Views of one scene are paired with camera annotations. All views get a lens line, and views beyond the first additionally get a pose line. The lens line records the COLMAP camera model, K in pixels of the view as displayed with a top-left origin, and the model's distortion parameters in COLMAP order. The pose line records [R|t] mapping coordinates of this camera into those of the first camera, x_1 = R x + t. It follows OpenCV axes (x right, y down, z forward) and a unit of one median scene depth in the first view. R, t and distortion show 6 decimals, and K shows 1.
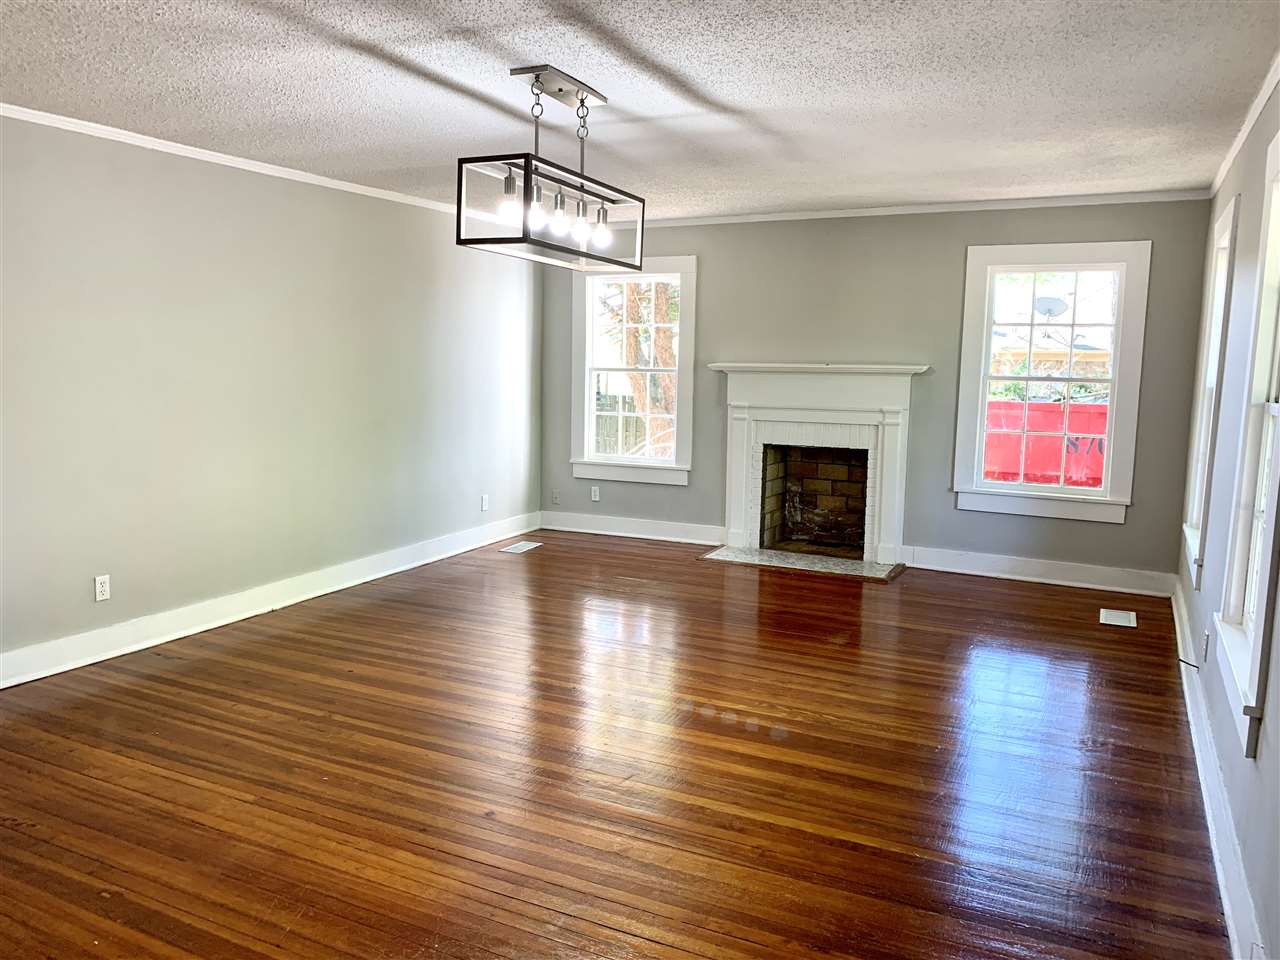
lens RADIAL K [[983.6, 0, 634.7], [0, 983.6, 472.6], [0, 0, 1]] dist [0.058182, -0.075704]
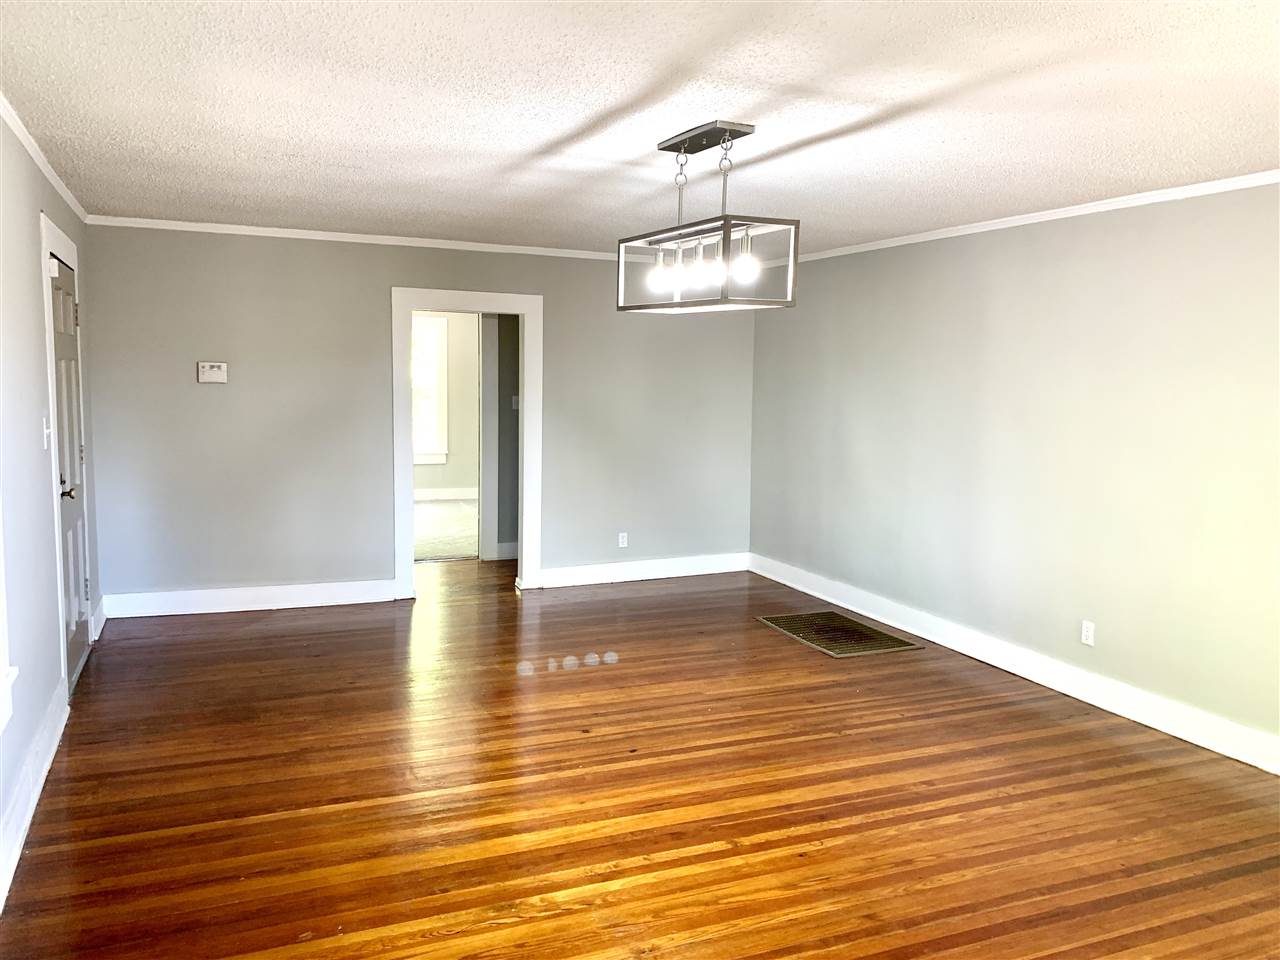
lens RADIAL K [[974.8, 0, 625.7], [0, 974.8, 480.2], [0, 0, 1]] dist [0.090608, -0.130221]
pose [[-0.646492, 0.051268, -0.761196, 0.400110], [-0.125249, 0.977070, 0.172183, -0.112944], [0.752570, 0.206654, -0.625247, 0.873572]]
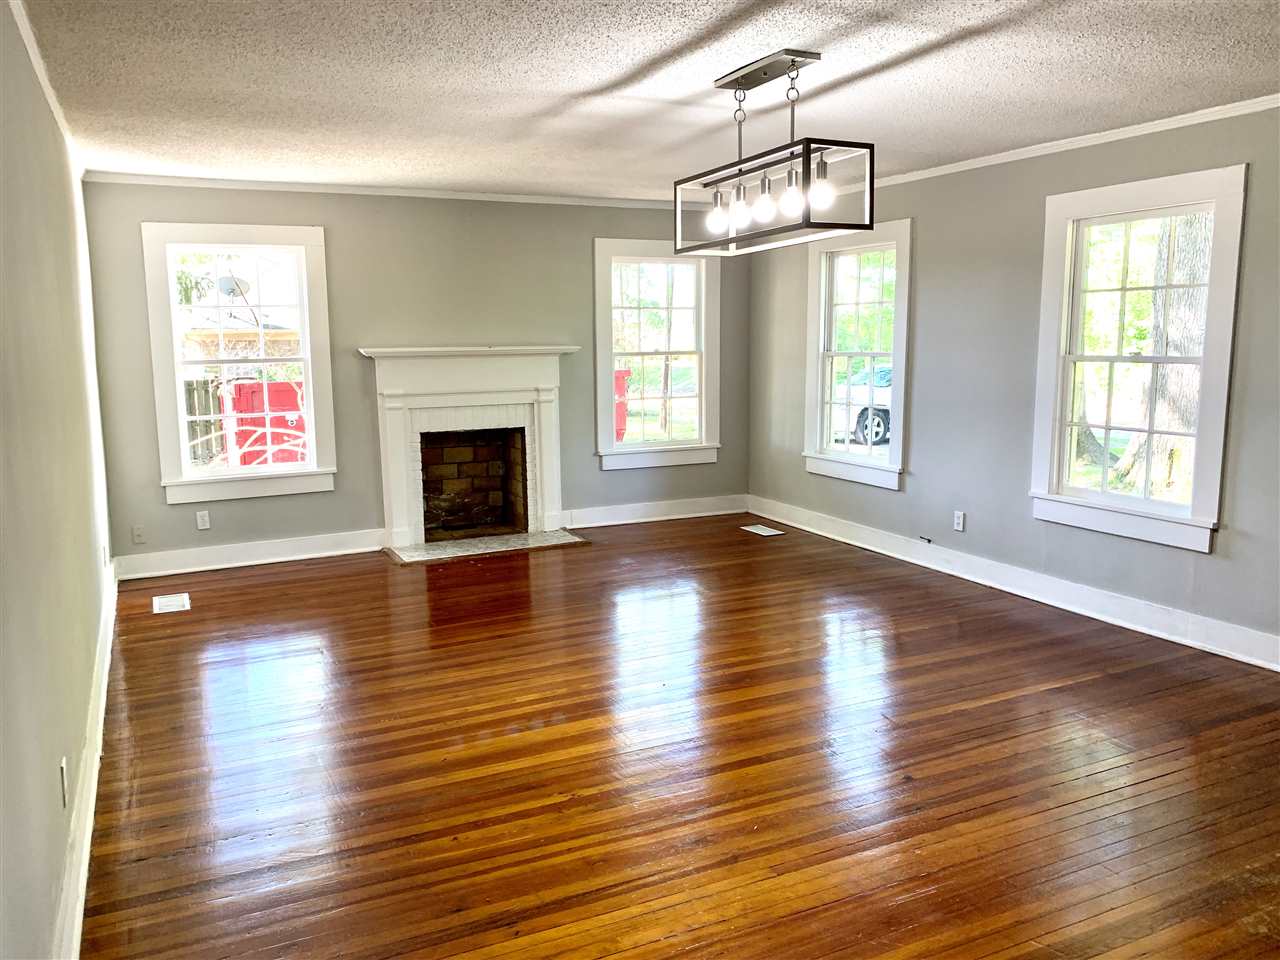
lens RADIAL K [[983.6, 0, 634.7], [0, 983.6, 472.6], [0, 0, 1]] dist [0.058182, -0.075704]
pose [[0.604816, -0.134013, 0.785009, -0.530749], [0.117719, 0.989955, 0.078303, -0.044494], [-0.787617, 0.045051, 0.614516, 0.272770]]
